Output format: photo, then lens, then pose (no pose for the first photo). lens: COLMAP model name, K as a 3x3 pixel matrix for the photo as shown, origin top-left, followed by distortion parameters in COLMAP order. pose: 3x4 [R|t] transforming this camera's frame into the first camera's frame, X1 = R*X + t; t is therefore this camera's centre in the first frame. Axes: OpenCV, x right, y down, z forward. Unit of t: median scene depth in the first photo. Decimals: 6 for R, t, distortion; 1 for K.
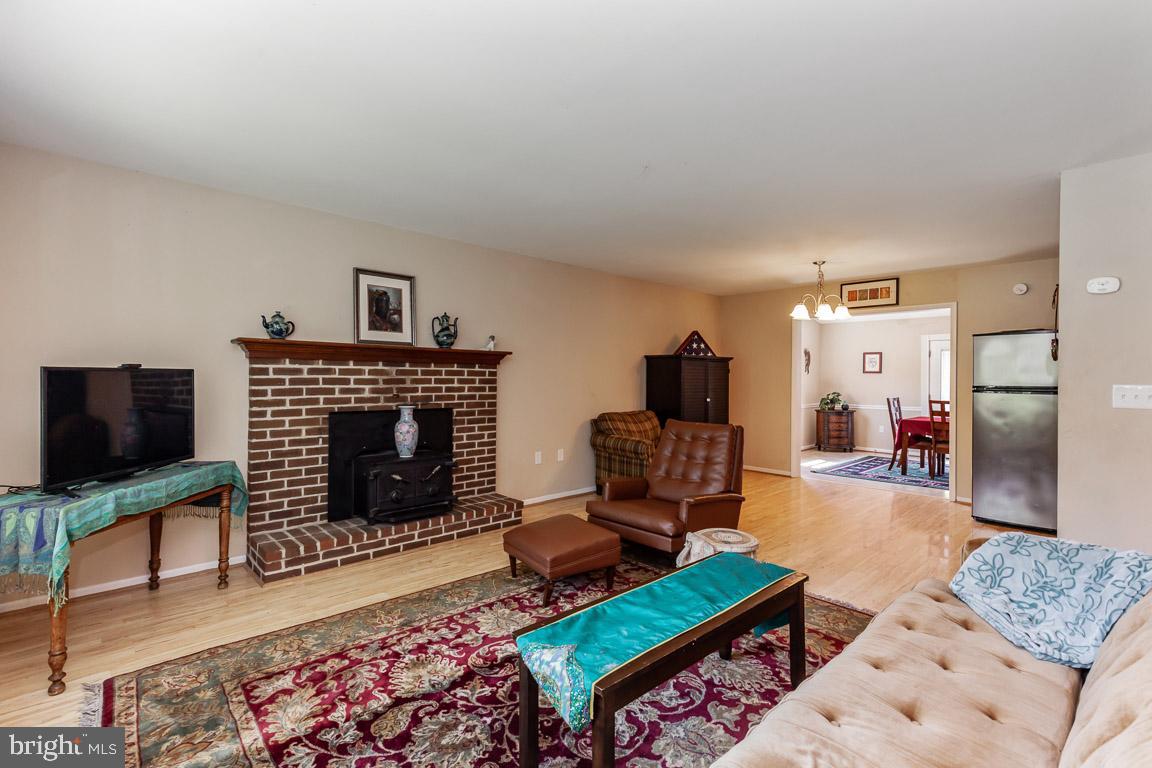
lens RADIAL K [[523.7, 0, 575.3], [0, 523.7, 381.6], [0, 0, 1]] dist [0.006693, -0.001052]
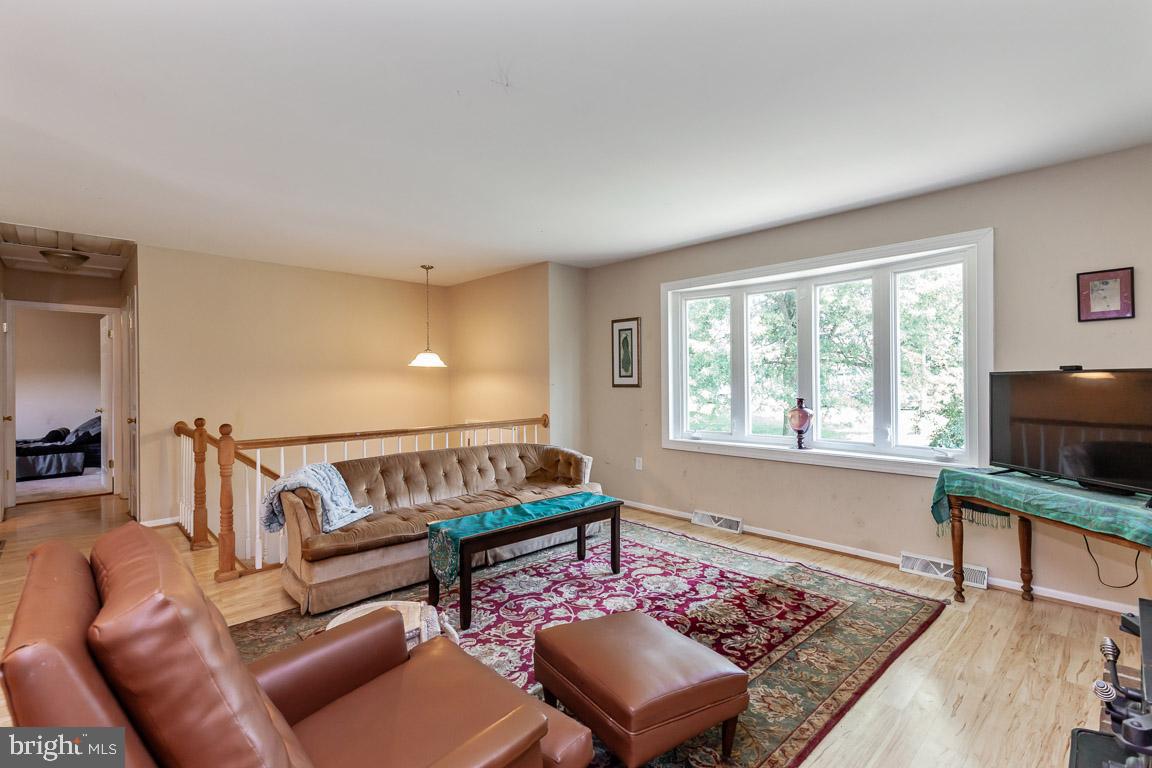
lens RADIAL K [[523.7, 0, 577.2], [0, 523.7, 380.0], [0, 0, 1]] dist [0.006693, -0.001052]
pose [[-0.999993, -0.002943, -0.002330, 0.029866], [-0.002962, 0.999963, 0.008102, -0.007844], [0.002307, 0.008109, -0.999964, 1.282364]]
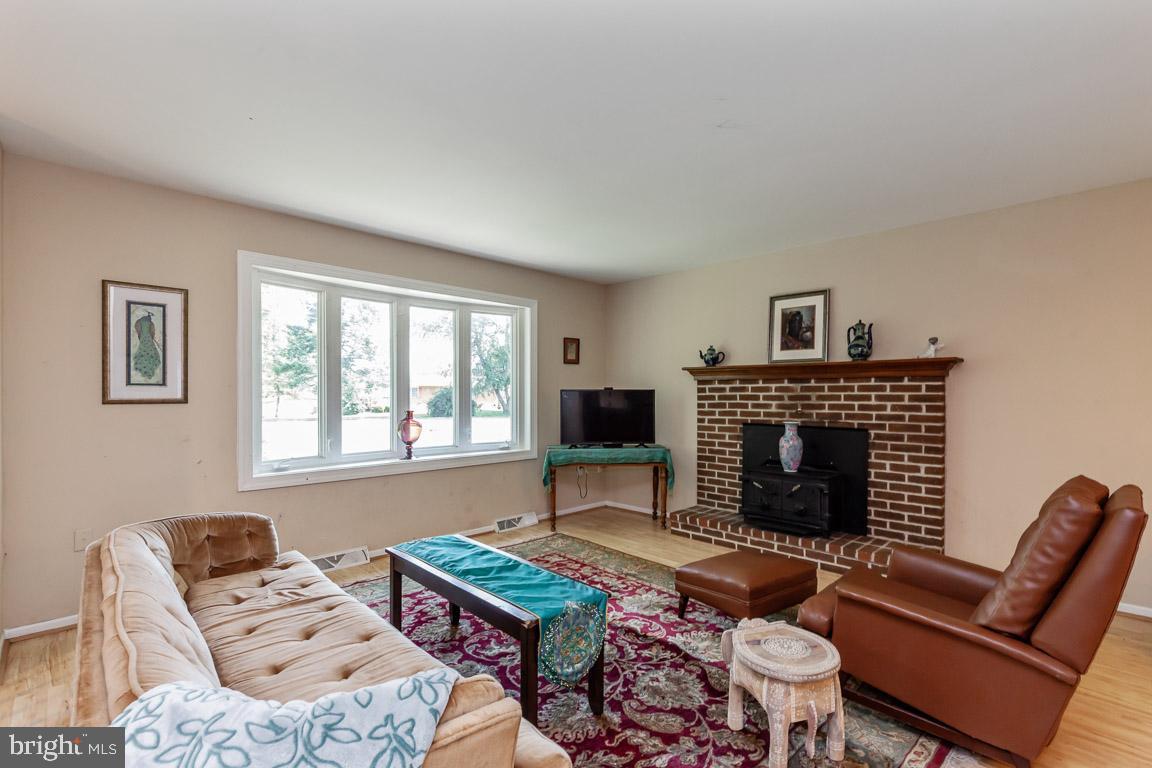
lens RADIAL K [[523.7, 0, 589.3], [0, 523.7, 403.9], [0, 0, 1]] dist [0.006693, -0.001052]
pose [[0.026303, 0.009212, -0.999612, 0.691782], [-0.011220, 0.999897, 0.008920, 0.007264], [0.999591, 0.010981, 0.026404, 0.580457]]
